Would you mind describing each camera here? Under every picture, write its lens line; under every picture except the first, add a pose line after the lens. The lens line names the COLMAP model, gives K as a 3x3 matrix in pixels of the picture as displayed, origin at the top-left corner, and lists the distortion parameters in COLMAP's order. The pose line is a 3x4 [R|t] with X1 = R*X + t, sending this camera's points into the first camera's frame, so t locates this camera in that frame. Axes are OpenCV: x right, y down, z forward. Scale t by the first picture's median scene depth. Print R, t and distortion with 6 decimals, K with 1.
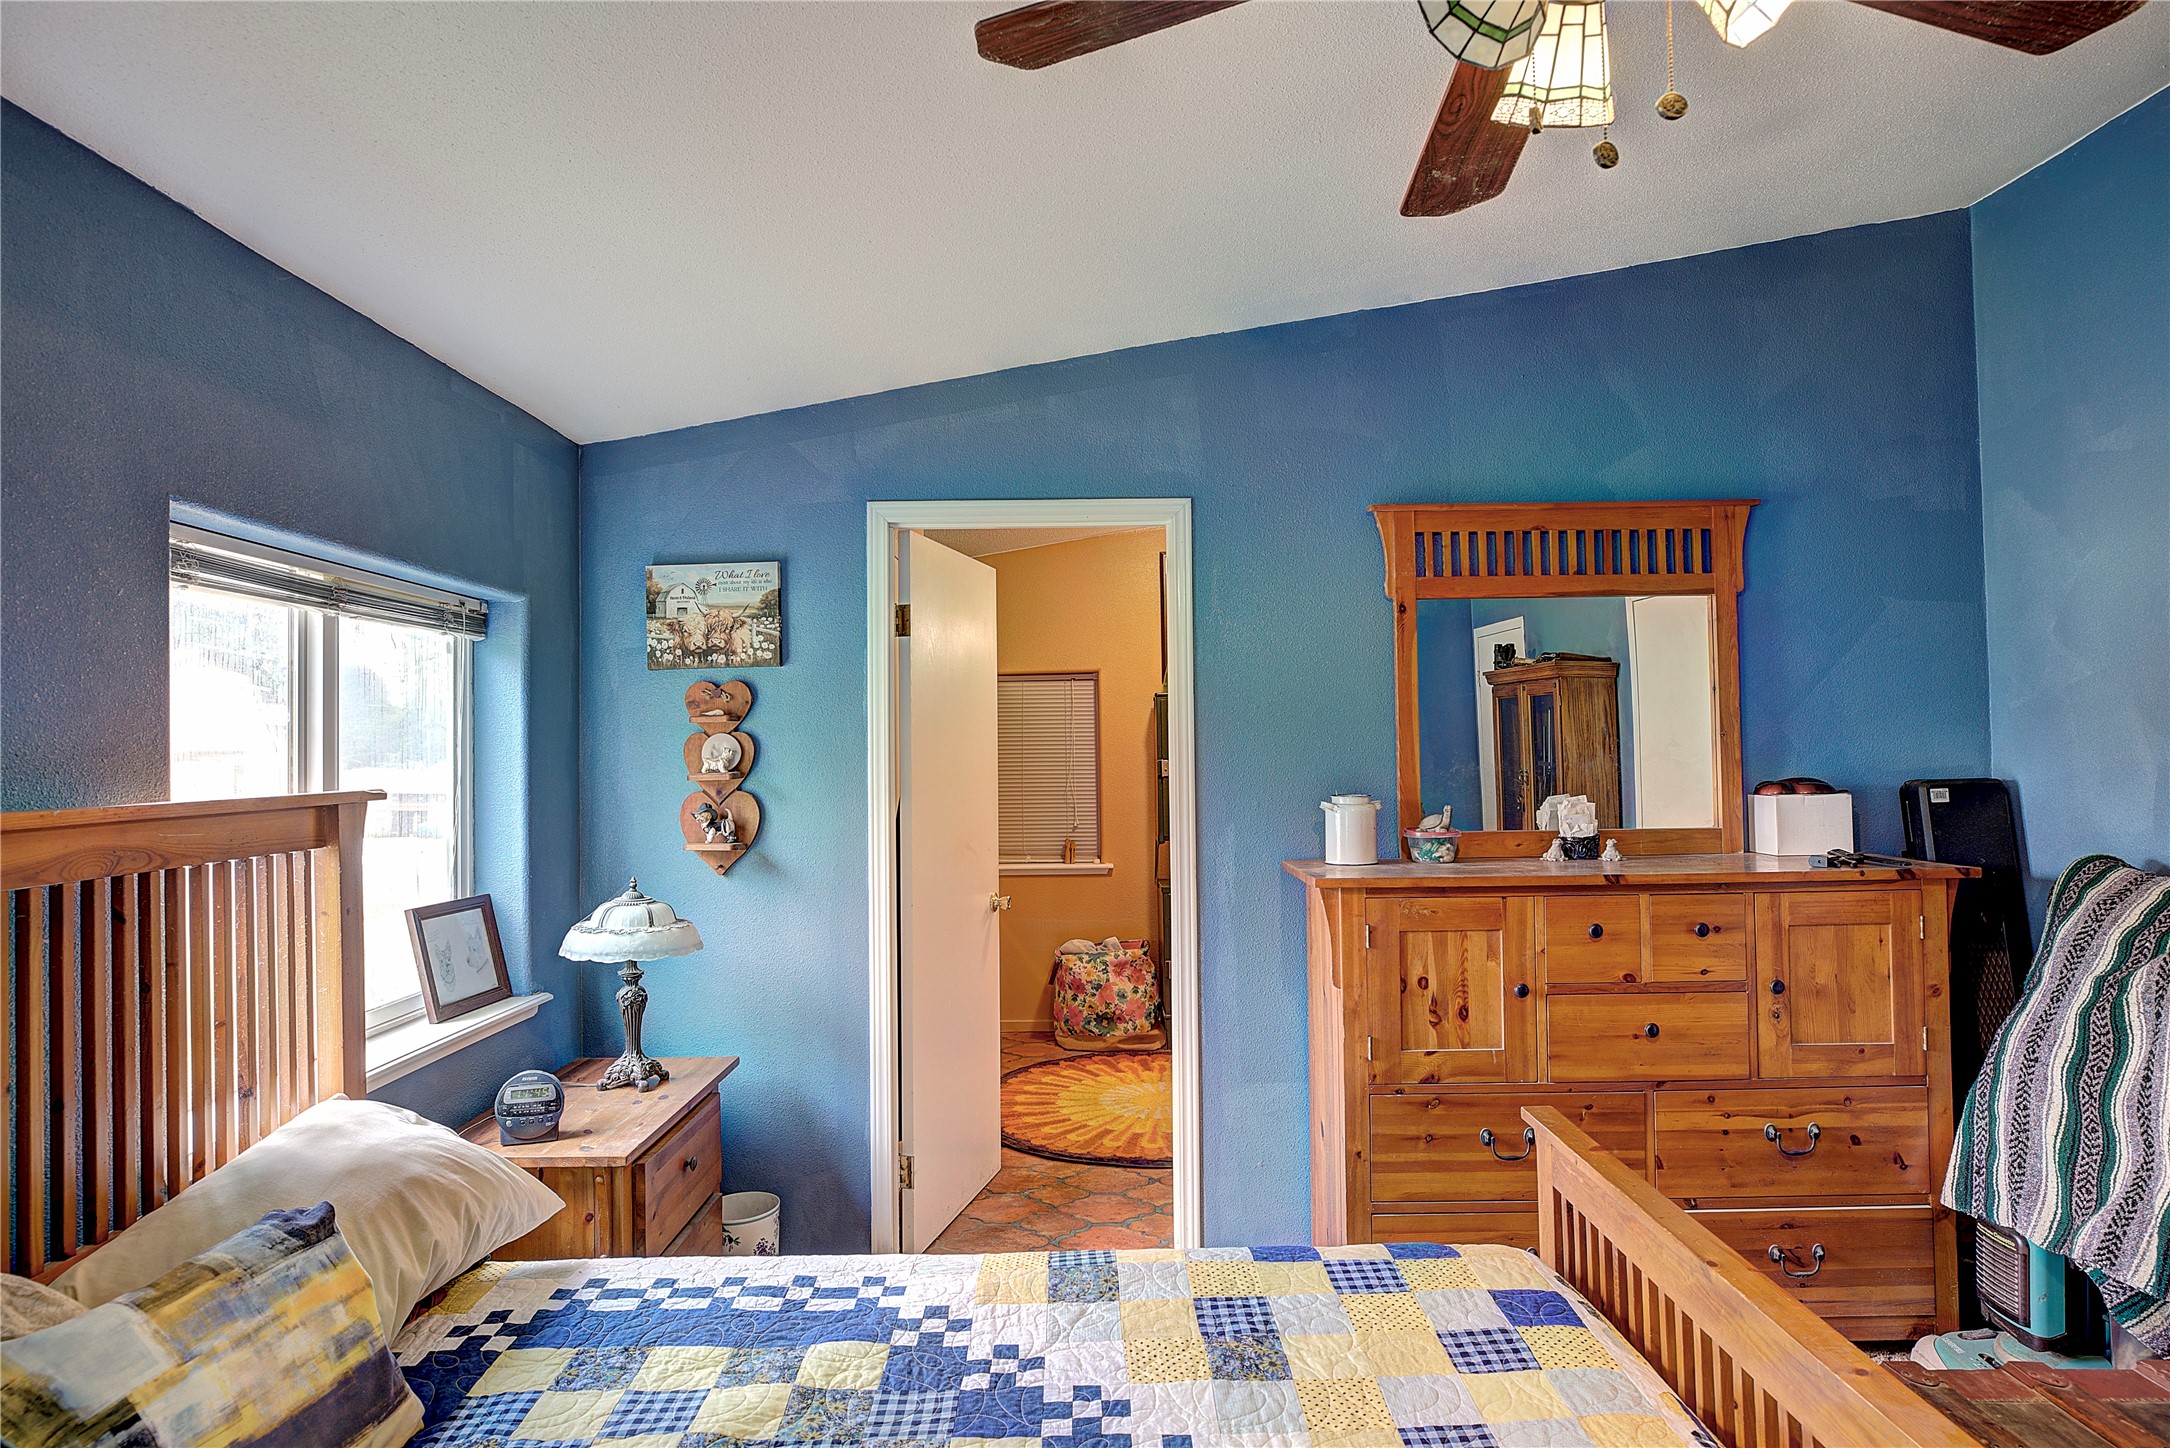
lens RADIAL K [[1202.1, 0, 1079.2], [0, 1202.1, 717.8], [0, 0, 1]] dist [-0.029884, 0.016007]
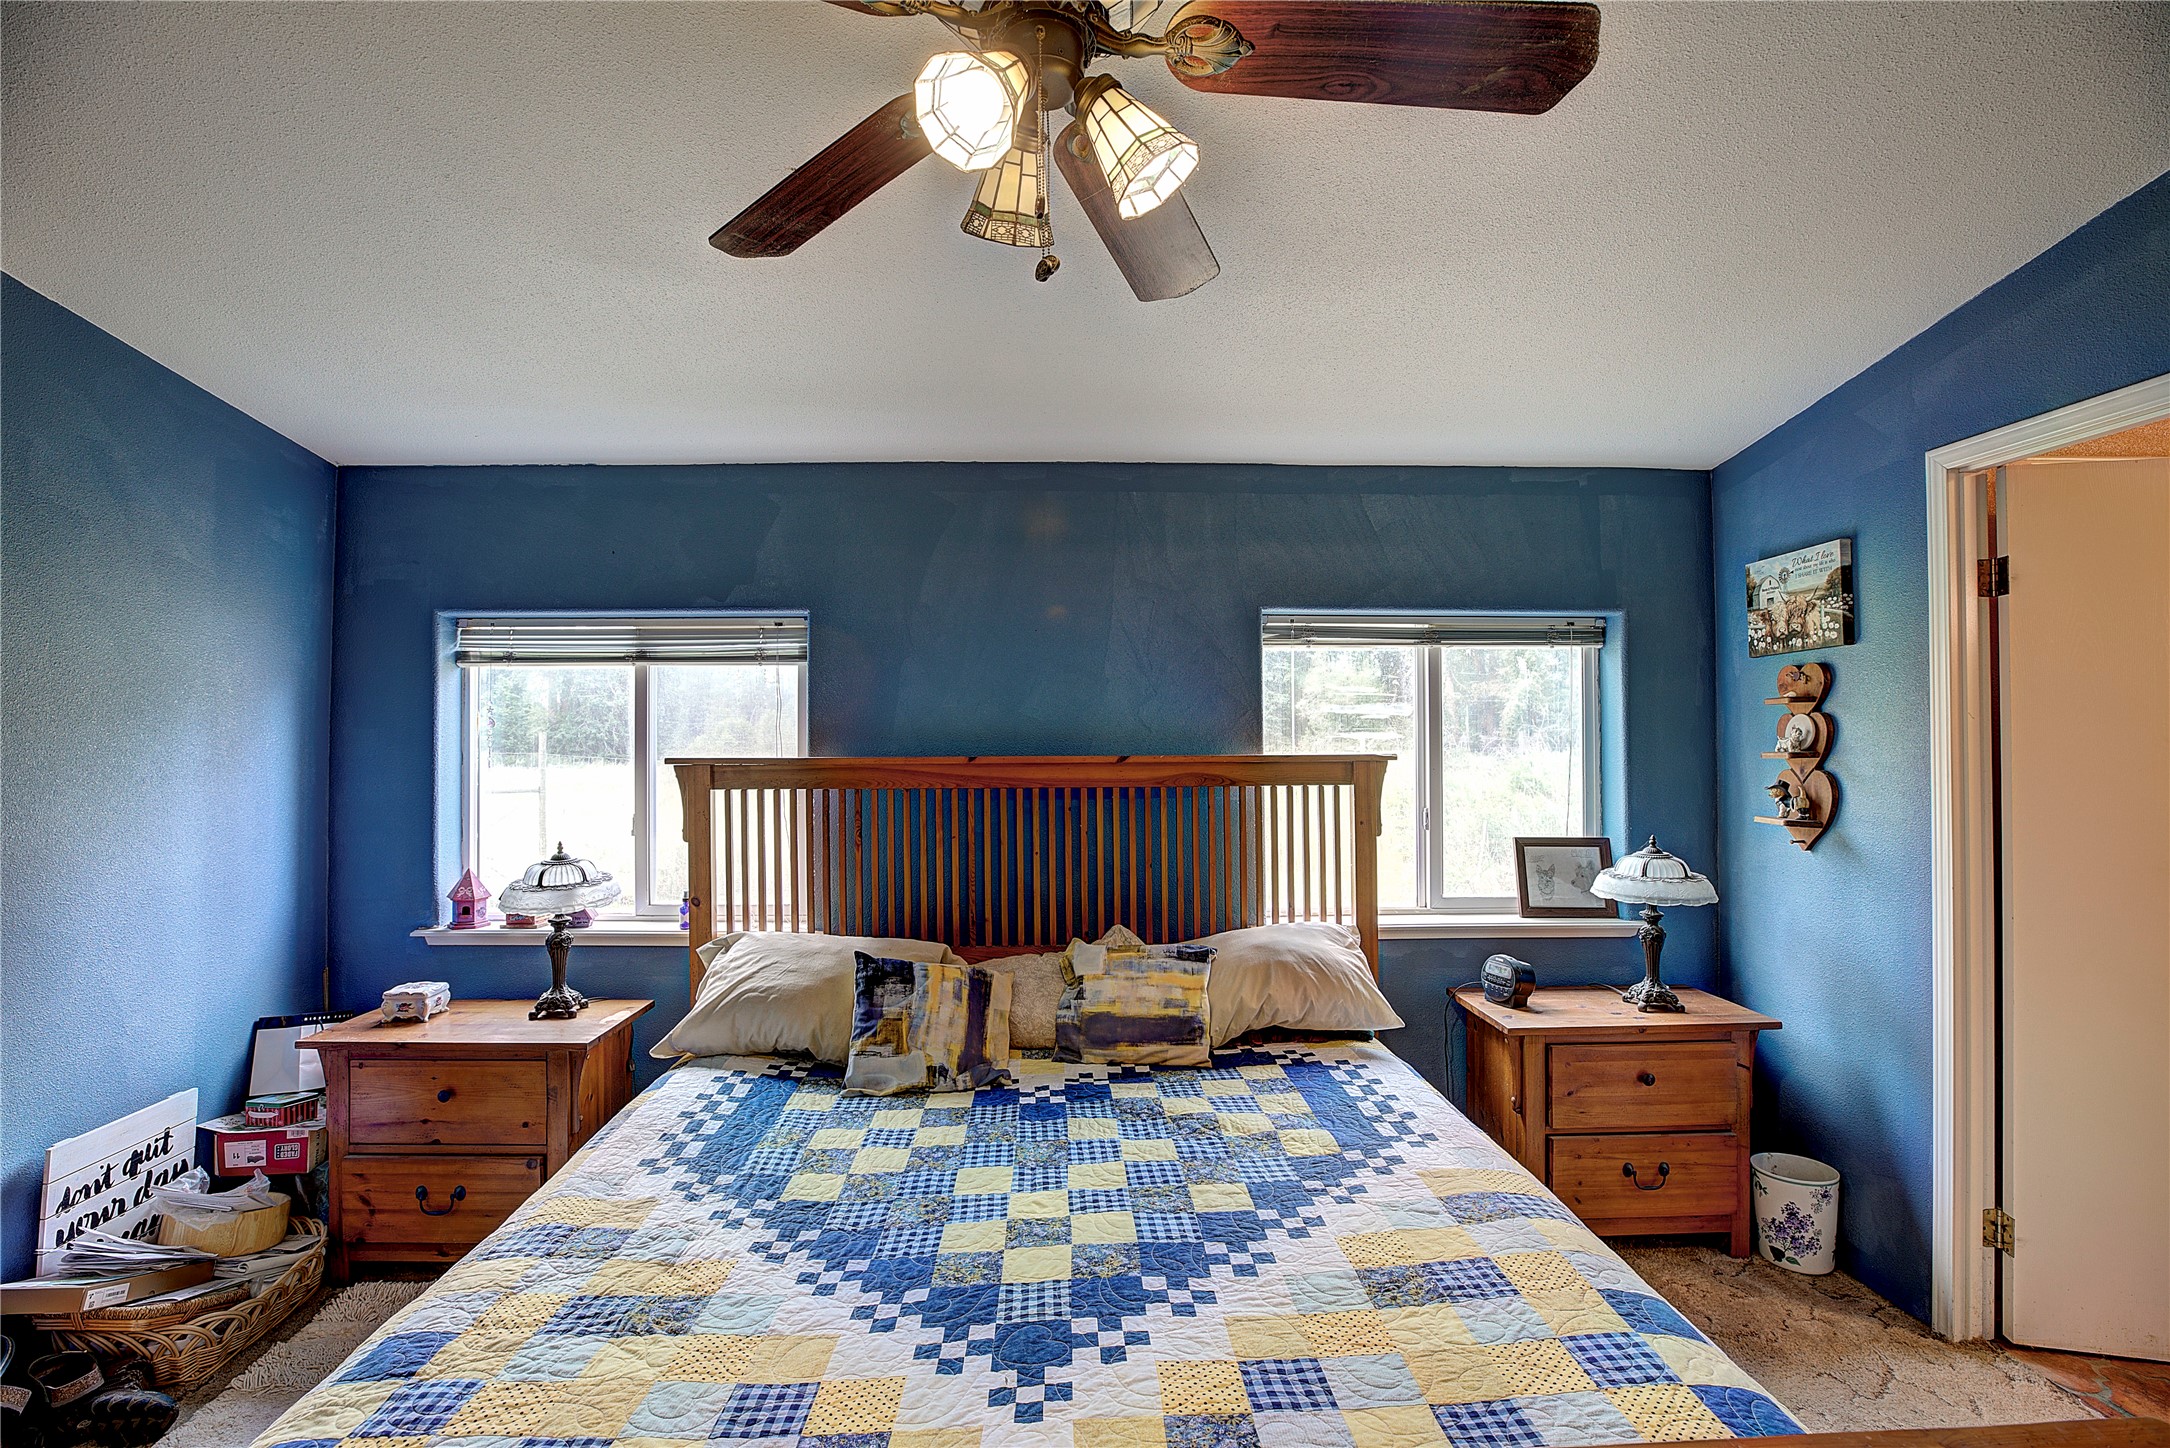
lens RADIAL K [[985.6, 0, 1078.8], [0, 985.6, 720.3], [0, 0, 1]] dist [-0.045724, 0.013533]
pose [[0.031712, -0.004656, -0.999486, 0.606872], [0.027479, 0.999615, -0.003785, 0.005051], [0.999119, -0.027345, 0.031828, 0.406585]]
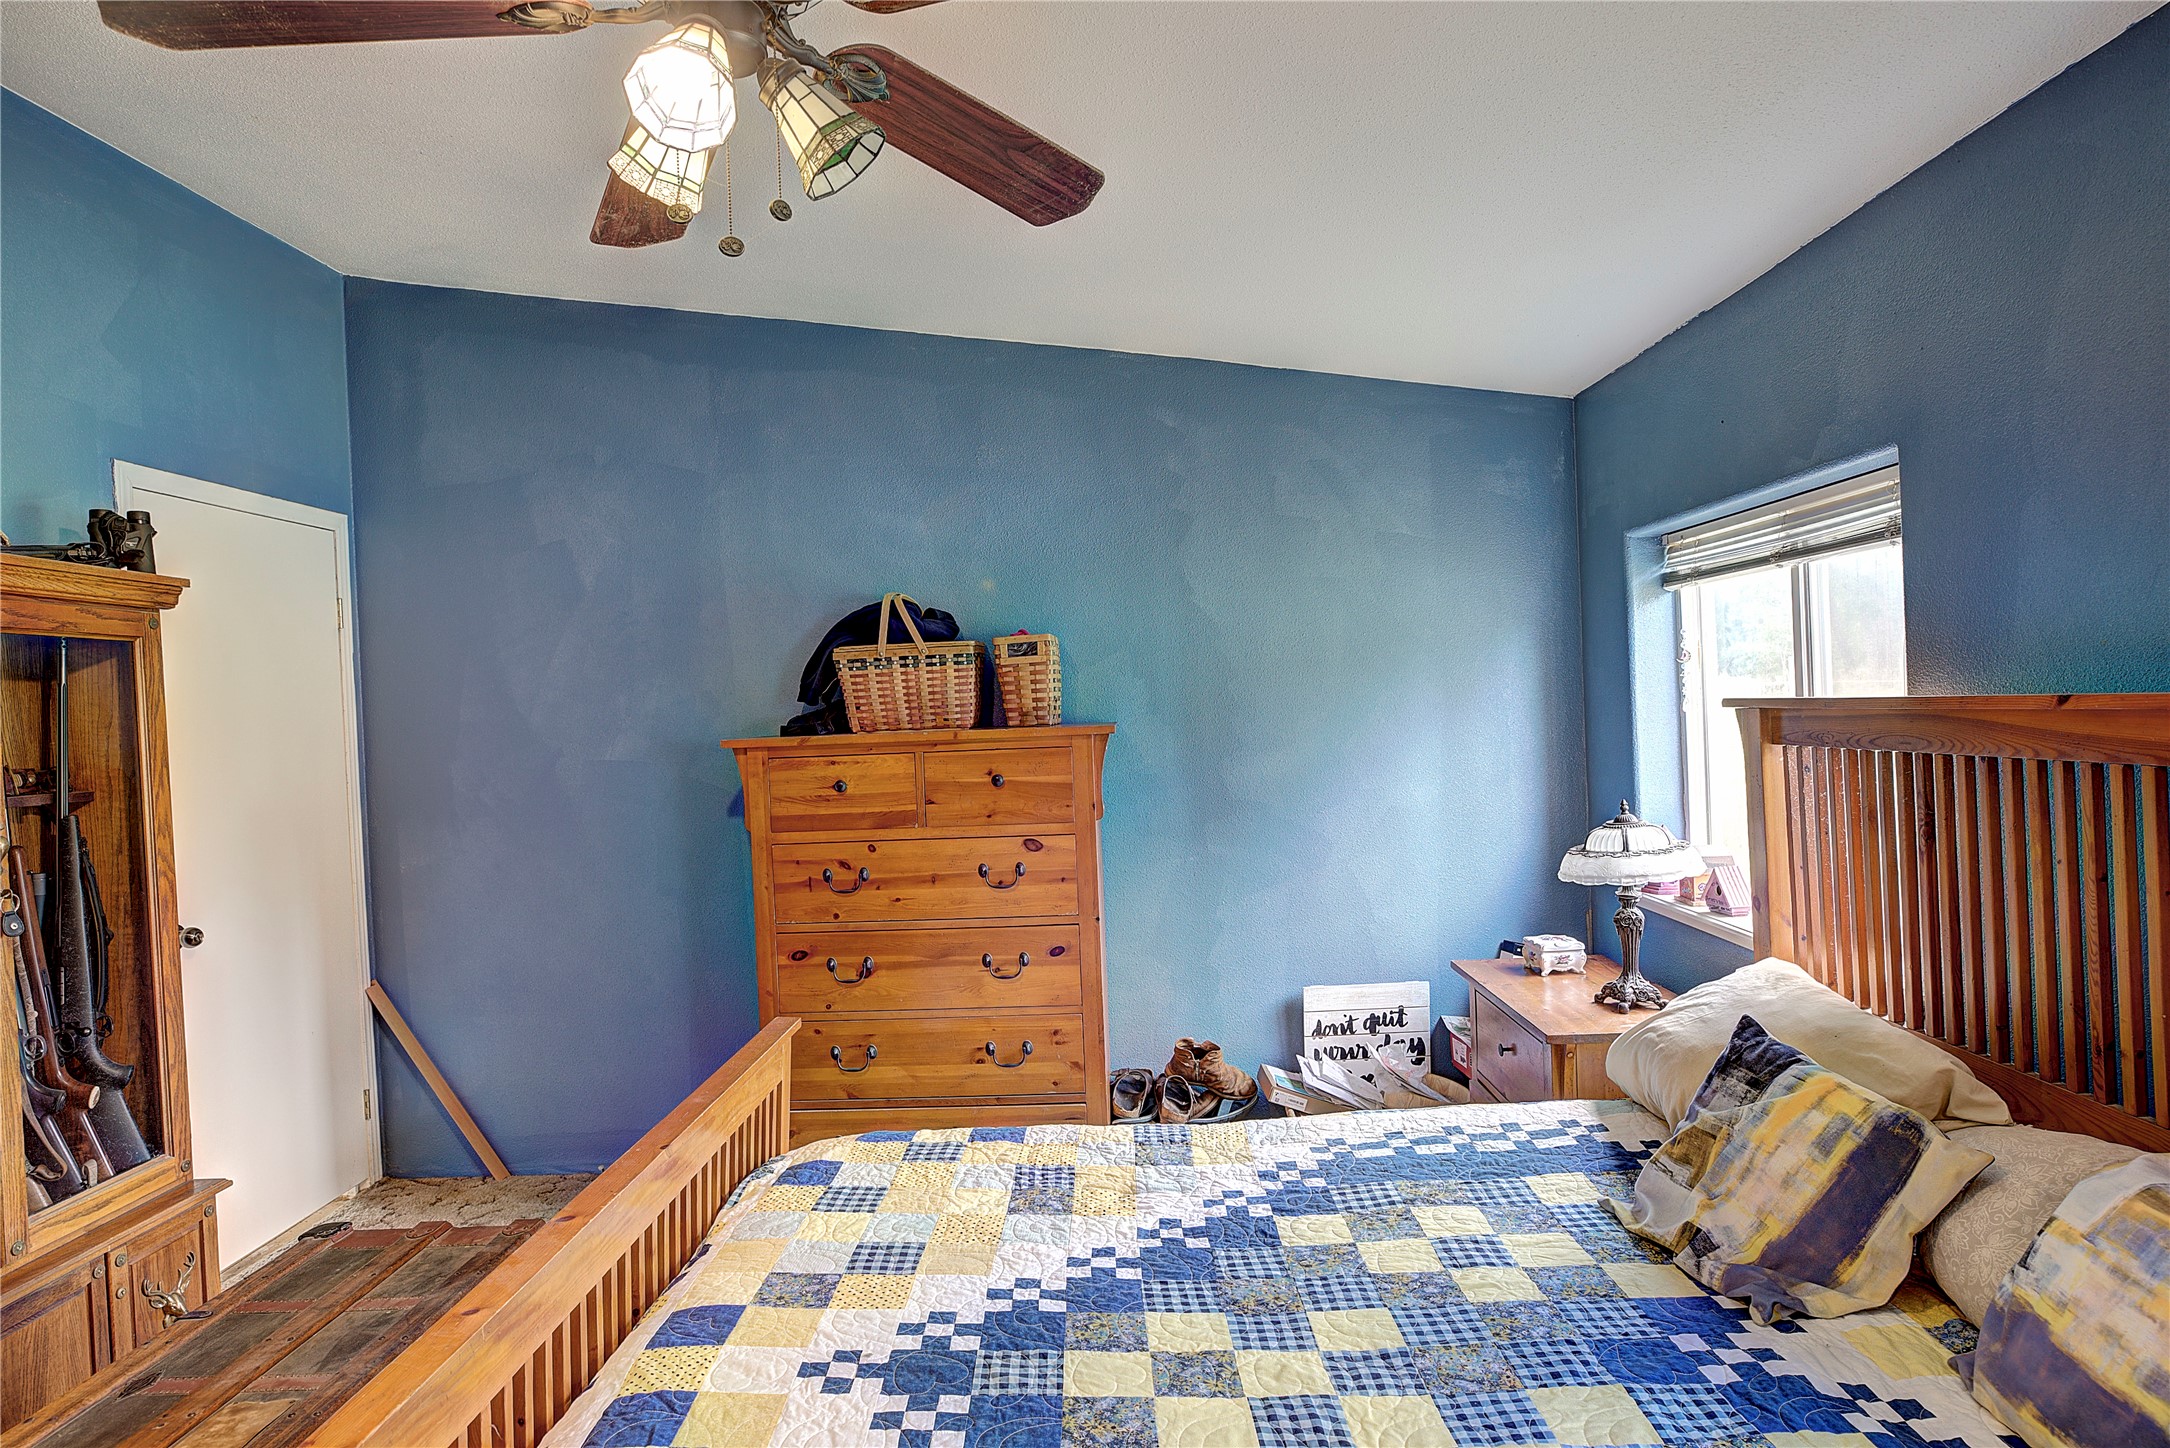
lens RADIAL K [[1202.1, 0, 1079.2], [0, 1202.1, 717.8], [0, 0, 1]] dist [-0.029884, 0.016007]
pose [[-0.998263, 0.055705, 0.019197, 0.029456], [0.055447, 0.998367, -0.013756, 0.029220], [-0.019932, -0.012667, -0.999721, 0.930737]]
